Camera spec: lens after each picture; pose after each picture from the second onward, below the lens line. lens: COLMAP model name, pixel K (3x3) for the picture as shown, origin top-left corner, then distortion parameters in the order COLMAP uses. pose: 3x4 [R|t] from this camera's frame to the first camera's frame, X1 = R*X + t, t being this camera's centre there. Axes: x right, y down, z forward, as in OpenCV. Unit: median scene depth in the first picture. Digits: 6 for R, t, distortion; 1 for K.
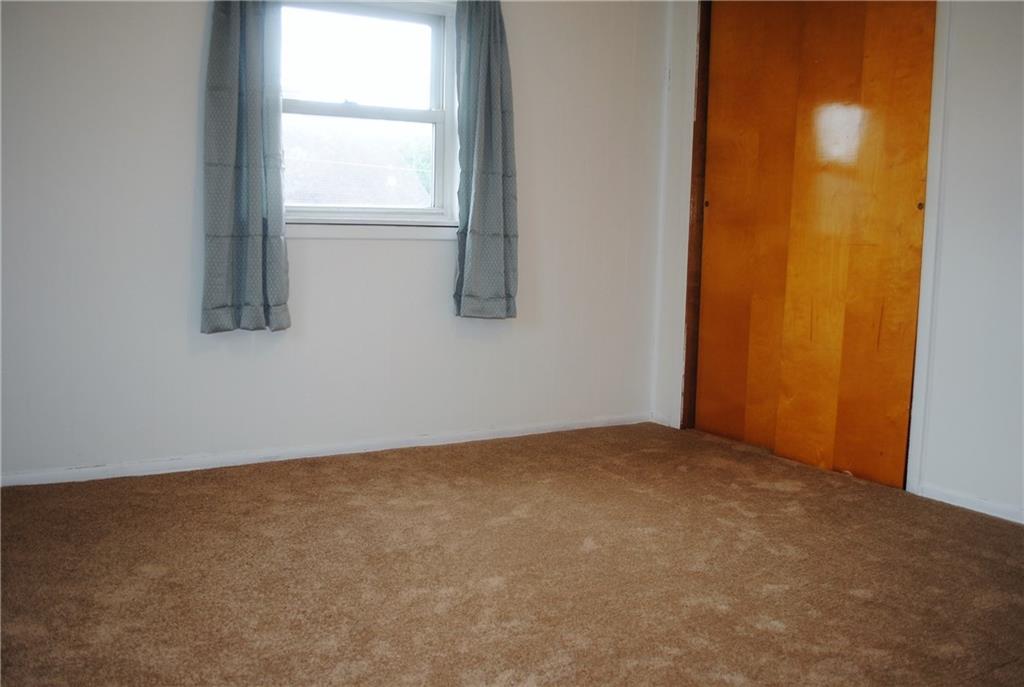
lens RADIAL K [[1038.8, 0, 512.3], [0, 1038.8, 325.5], [0, 0, 1]] dist [-0.064287, 0.017764]
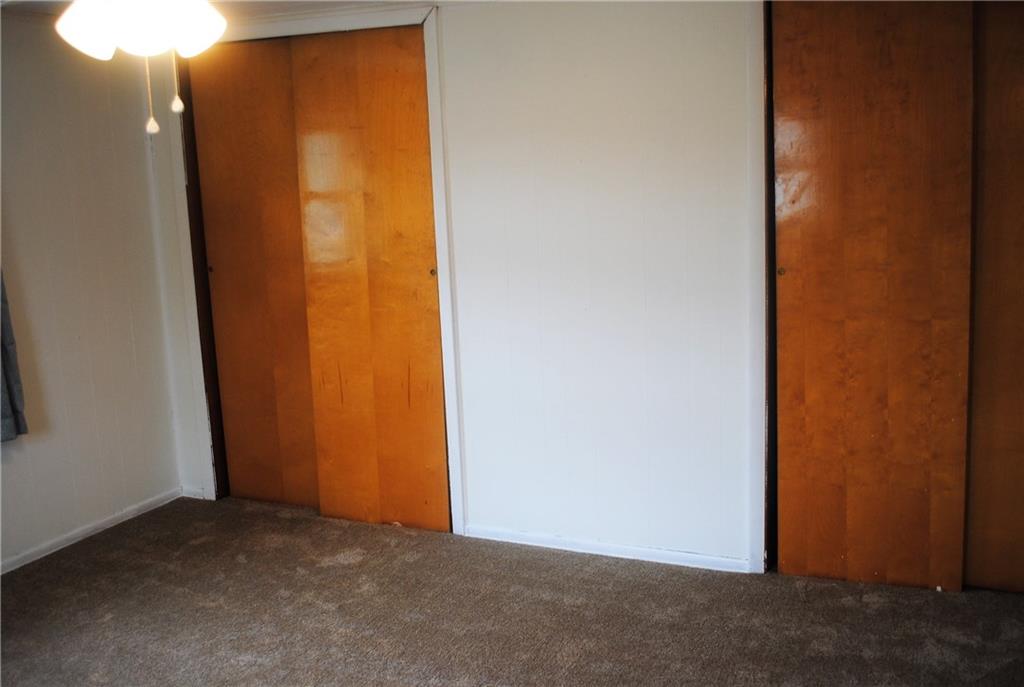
lens RADIAL K [[1038.8, 0, 512.3], [0, 1038.8, 325.5], [0, 0, 1]] dist [-0.064287, 0.017764]
pose [[0.855879, -0.147647, 0.495653, -0.068312], [0.123497, 0.989004, 0.081357, -0.130143], [-0.502215, -0.008420, 0.864702, 0.027641]]
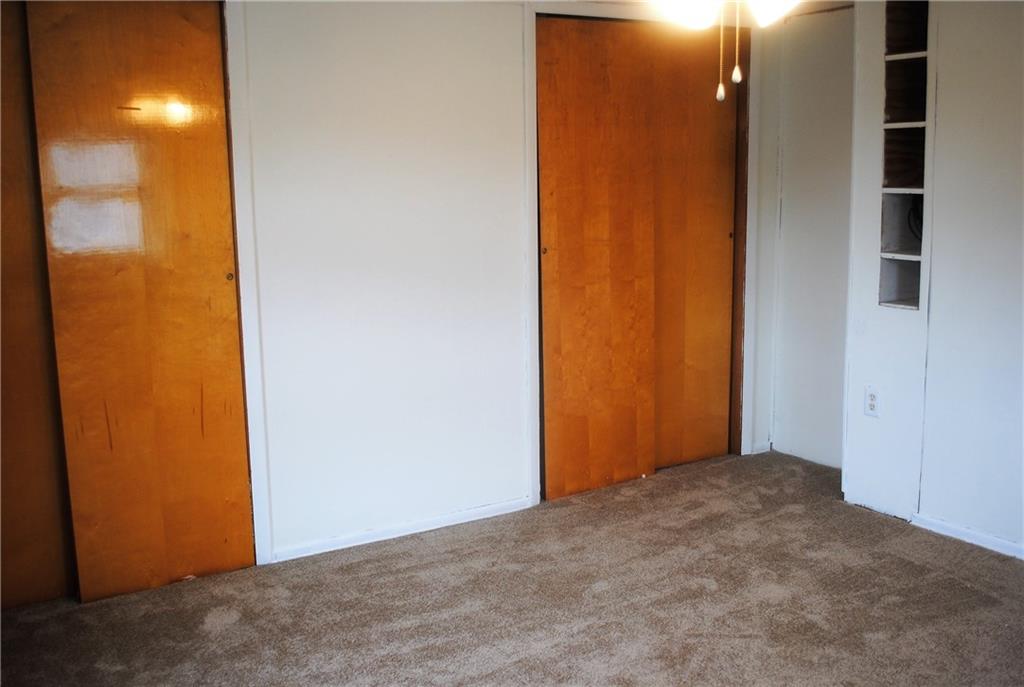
lens RADIAL K [[1075.5, 0, 512.0], [0, 1075.5, 343.5], [0, 0, 1]] dist [-0.080903, 0.000296]
pose [[0.008644, -0.195541, 0.980657, -0.543232], [0.121180, 0.973671, 0.193079, -0.201520], [-0.992593, 0.117167, 0.032112, 0.672287]]
